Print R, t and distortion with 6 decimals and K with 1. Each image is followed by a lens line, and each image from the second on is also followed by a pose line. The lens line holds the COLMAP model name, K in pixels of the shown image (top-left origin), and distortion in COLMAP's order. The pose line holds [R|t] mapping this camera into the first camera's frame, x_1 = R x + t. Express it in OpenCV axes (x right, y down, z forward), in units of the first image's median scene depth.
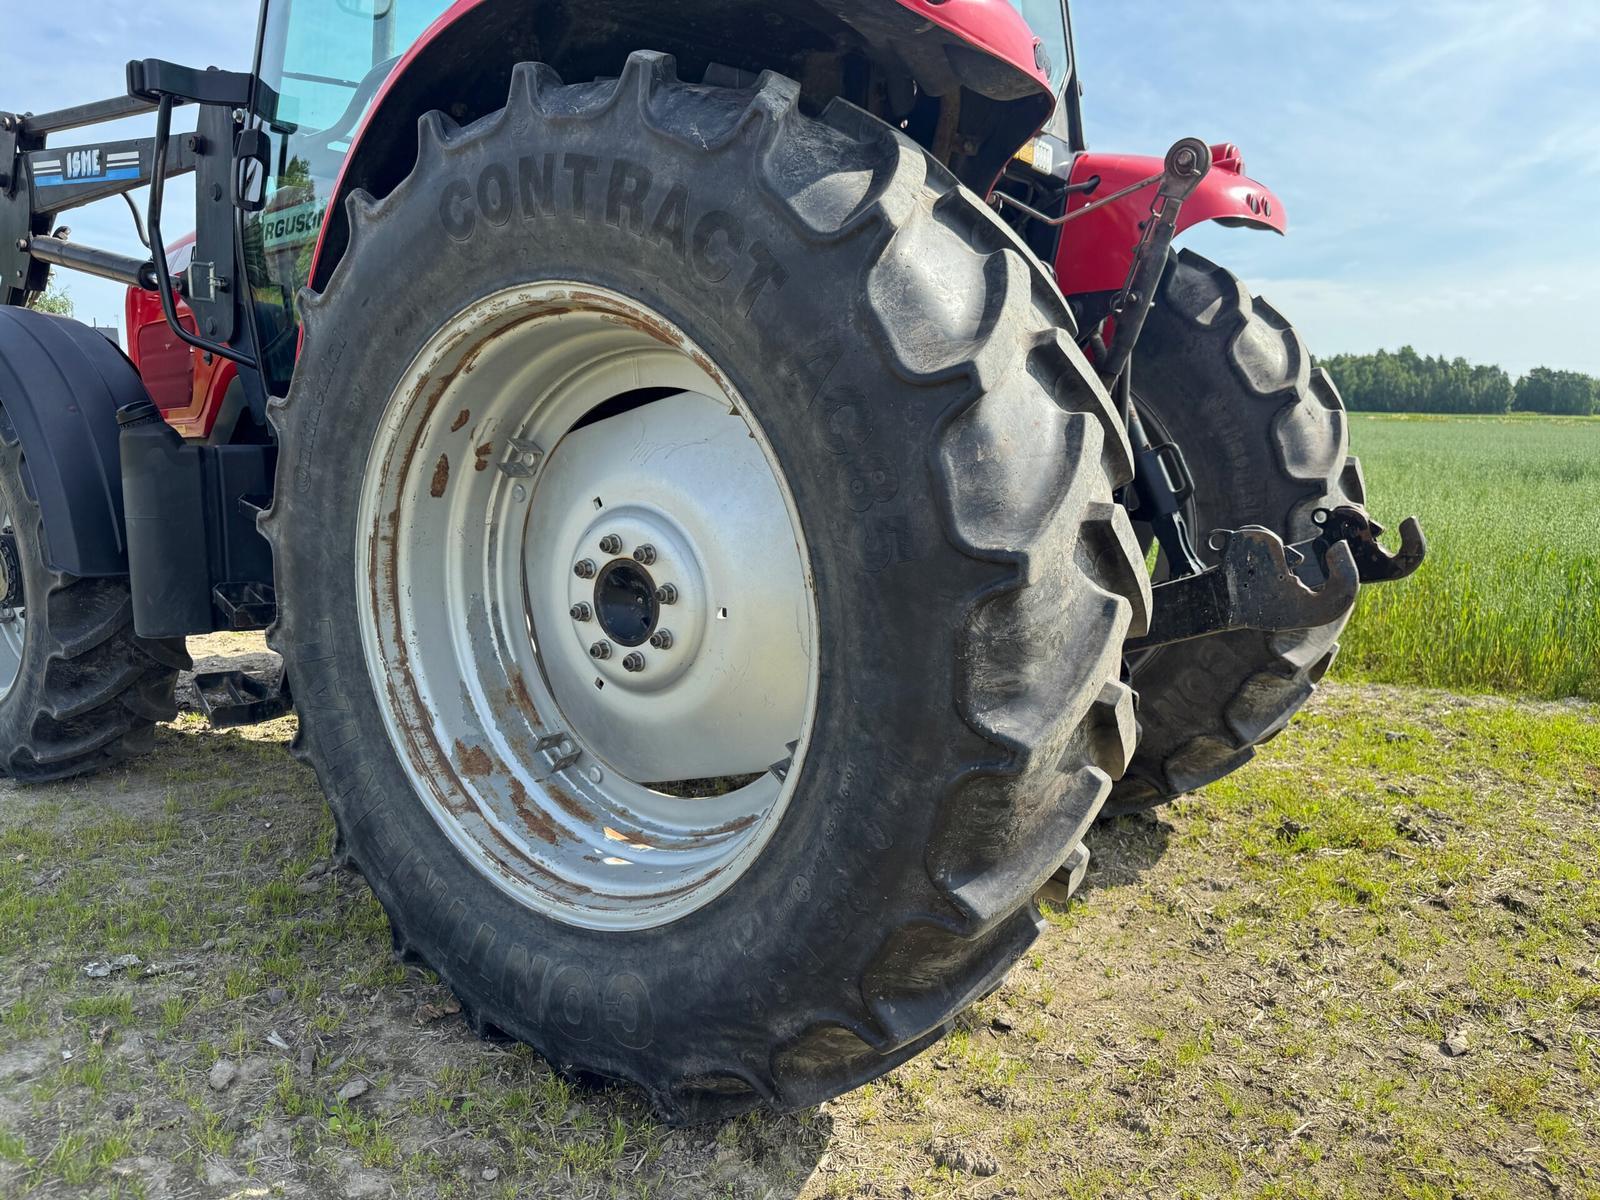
lens RADIAL K [[1143.1, 0, 781.3], [0, 1143.1, 591.8], [0, 0, 1]] dist [0.095528, -0.166717]
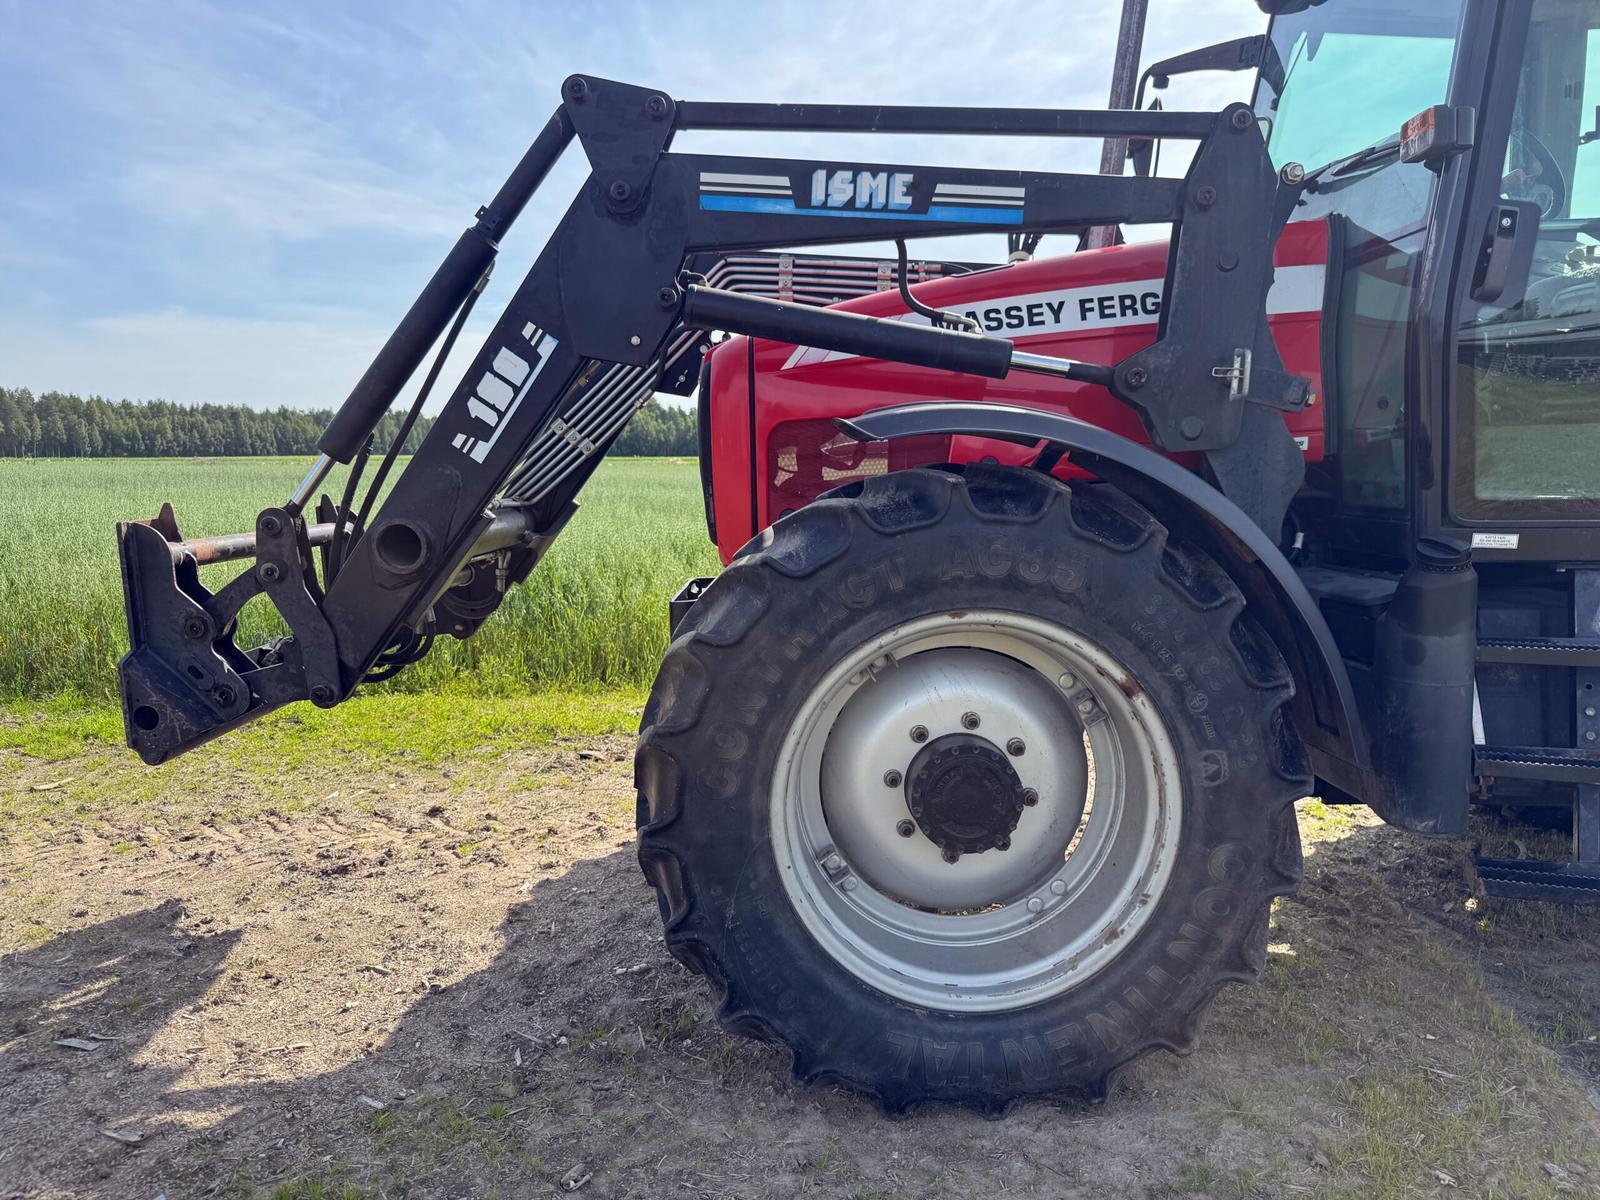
lens RADIAL K [[1139.7, 0, 796.2], [0, 1139.7, 604.9], [0, 0, 1]] dist [0.149212, -0.349071]
pose [[0.814083, -0.098357, 0.572358, -1.817243], [0.118434, 0.992960, 0.002183, -0.229638], [-0.568543, 0.066010, 0.820001, 0.816133]]
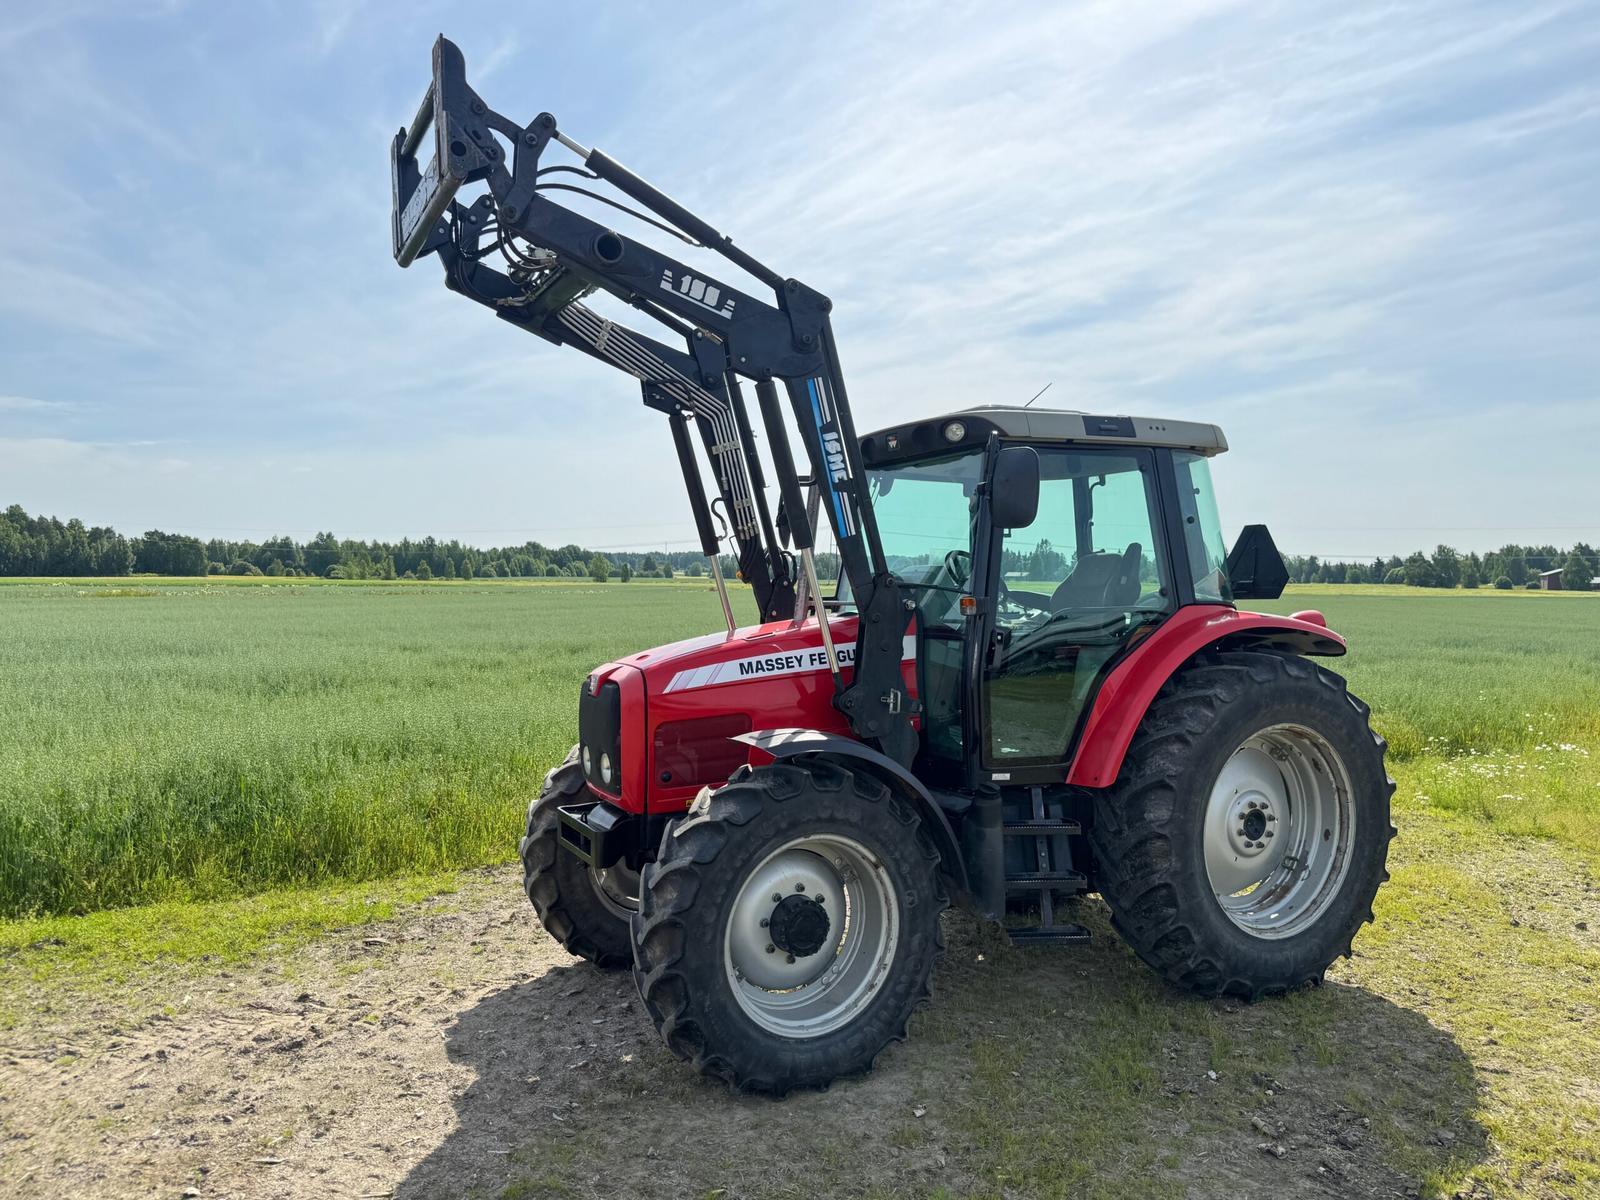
lens RADIAL K [[1127.0, 0, 800.0], [0, 1127.0, 600.0], [0, 0, 1]] dist [0.175224, -0.329659]
pose [[0.464000, -0.026972, 0.885424, -2.968675], [0.146685, 0.988077, -0.046770, -0.536181], [-0.873606, 0.151580, 0.462424, 0.539578]]
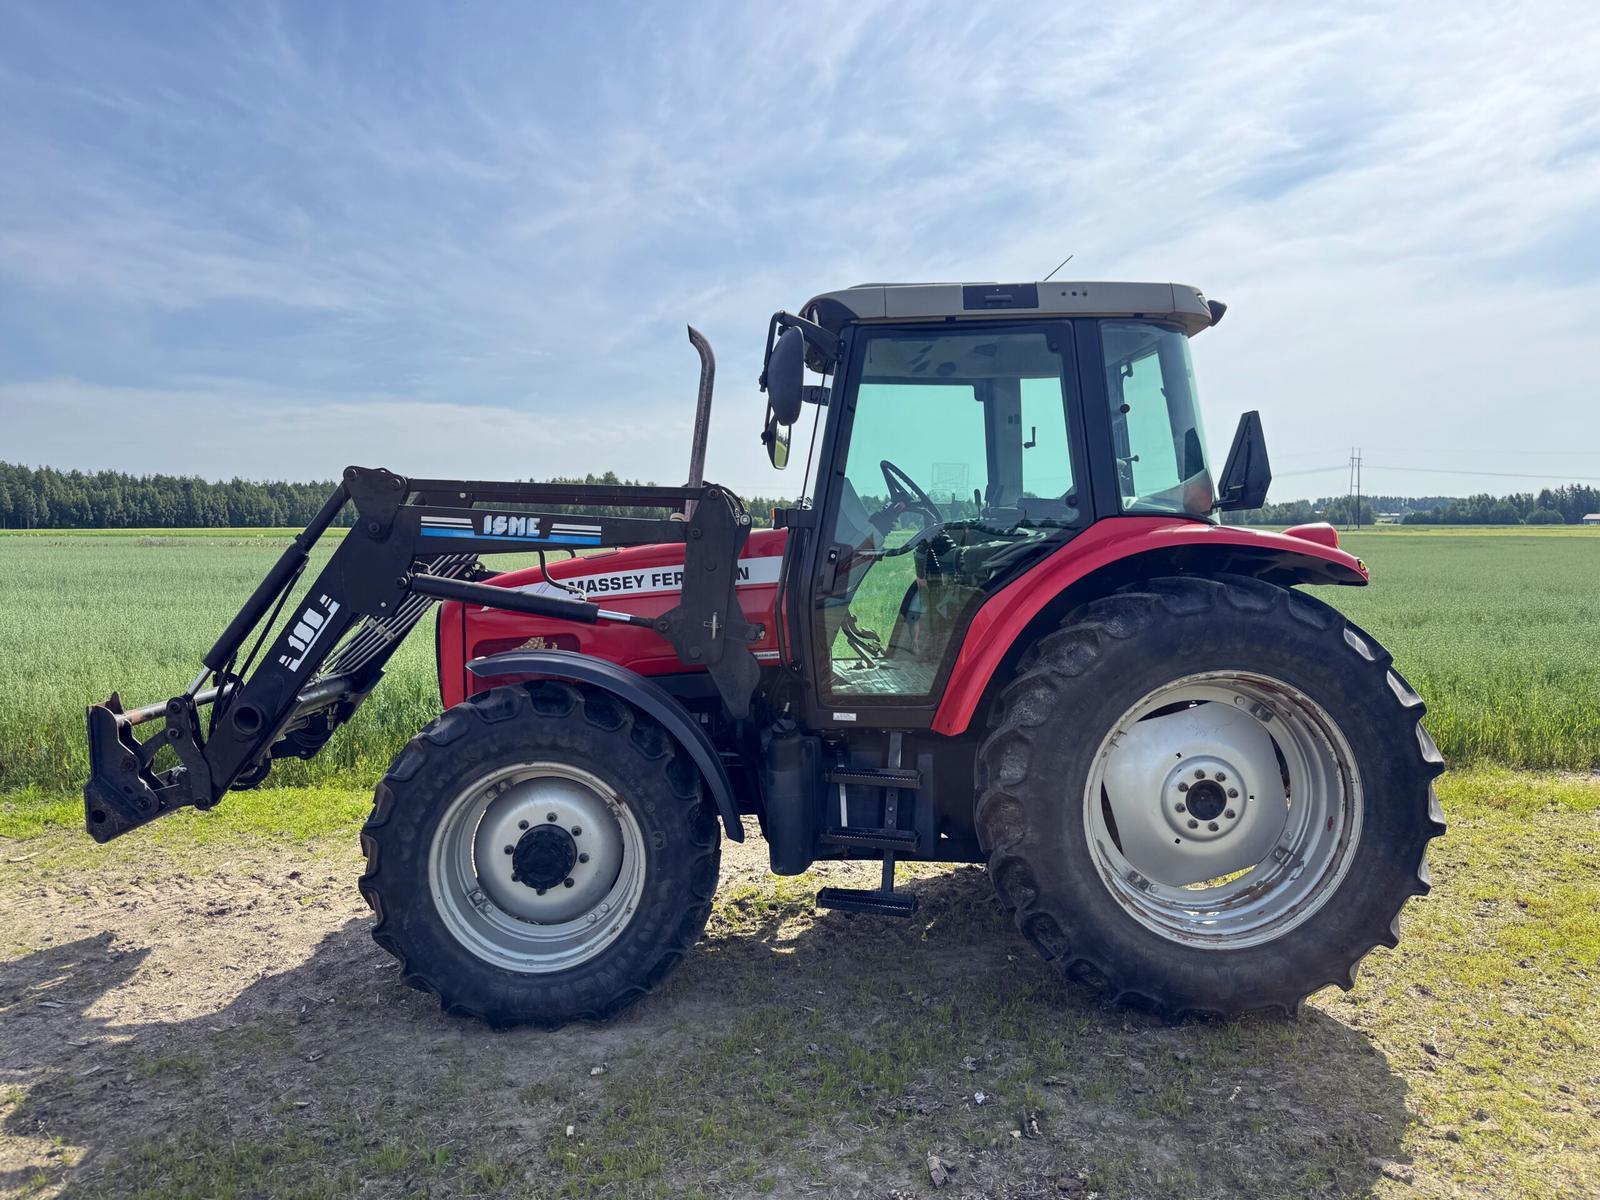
lens RADIAL K [[1127.0, 0, 800.0], [0, 1127.0, 600.0], [0, 0, 1]] dist [0.175224, -0.329659]
pose [[0.790472, -0.056310, 0.609904, -1.937795], [0.116463, 0.991416, -0.059411, -0.309326], [-0.601323, 0.117994, 0.790245, -0.298947]]
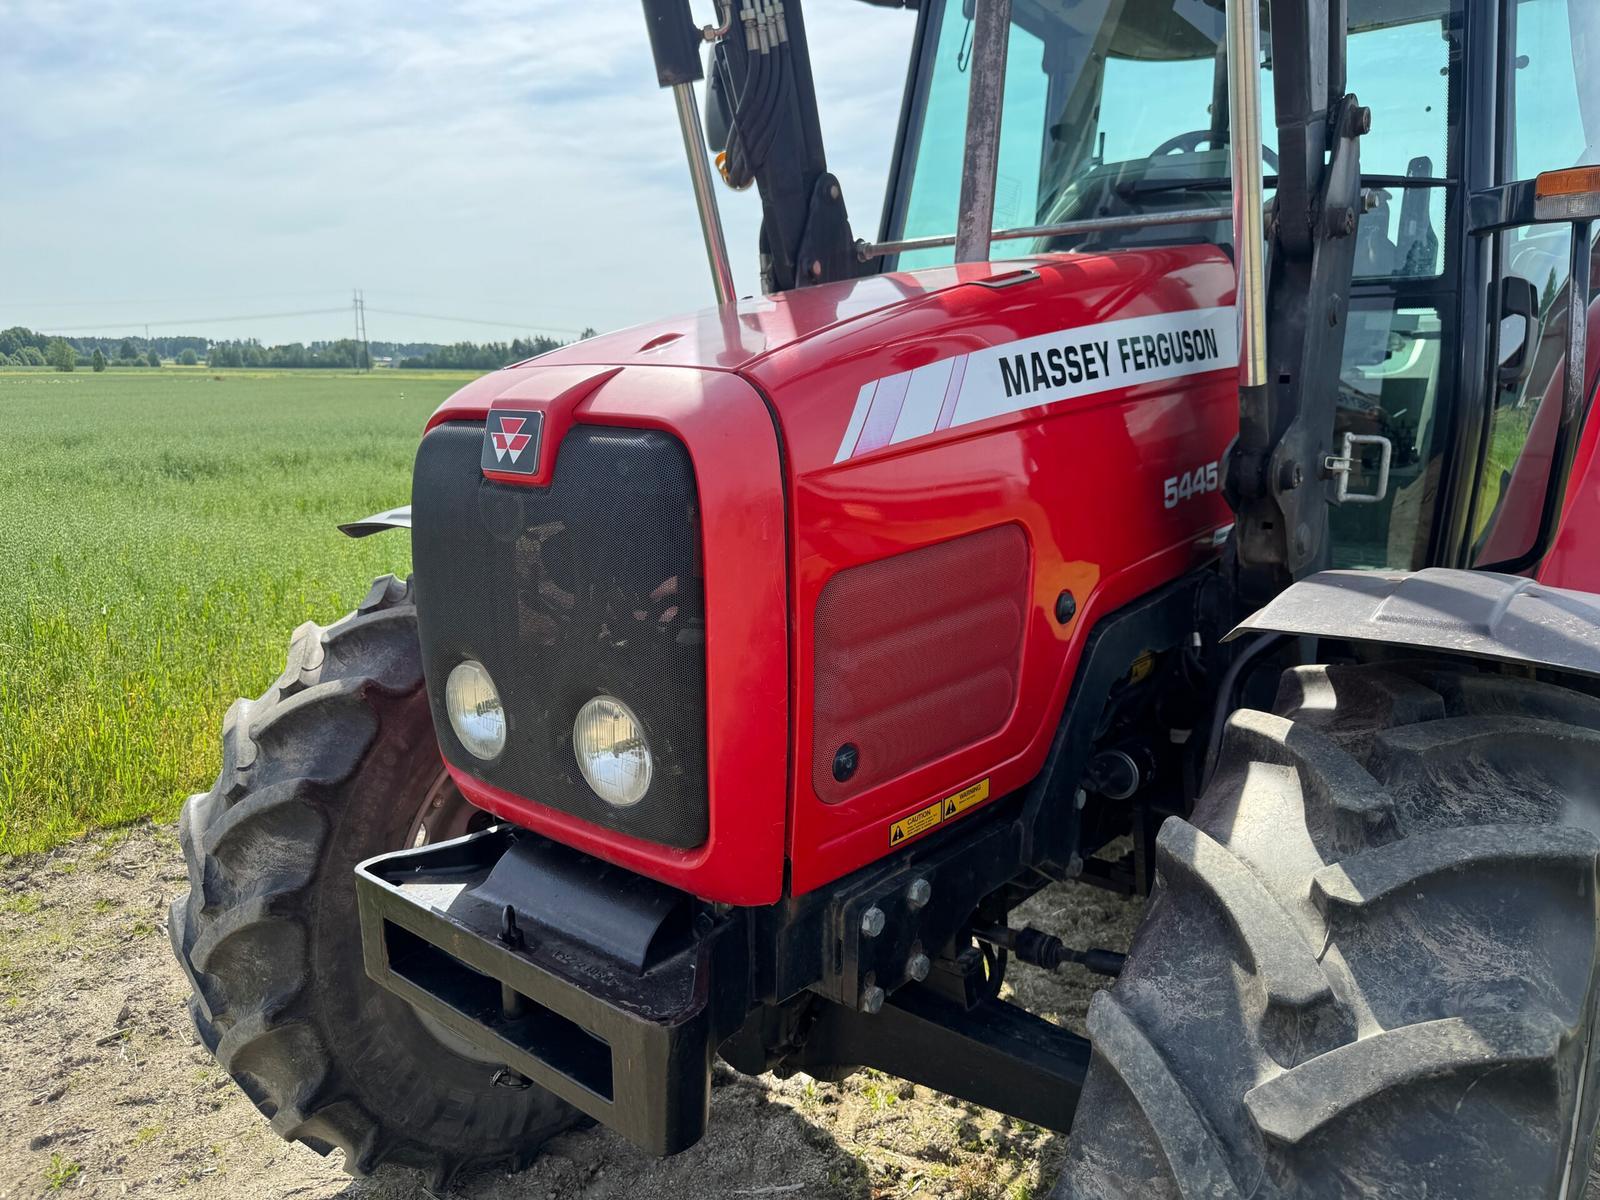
lens RADIAL K [[1131.1, 0, 801.4], [0, 1131.1, 598.7], [0, 0, 1]] dist [0.079033, -0.119676]
pose [[0.091981, -0.206787, 0.974053, -1.668411], [0.162085, 0.968263, 0.190252, -0.544371], [-0.982480, 0.140380, 0.122579, 1.835768]]
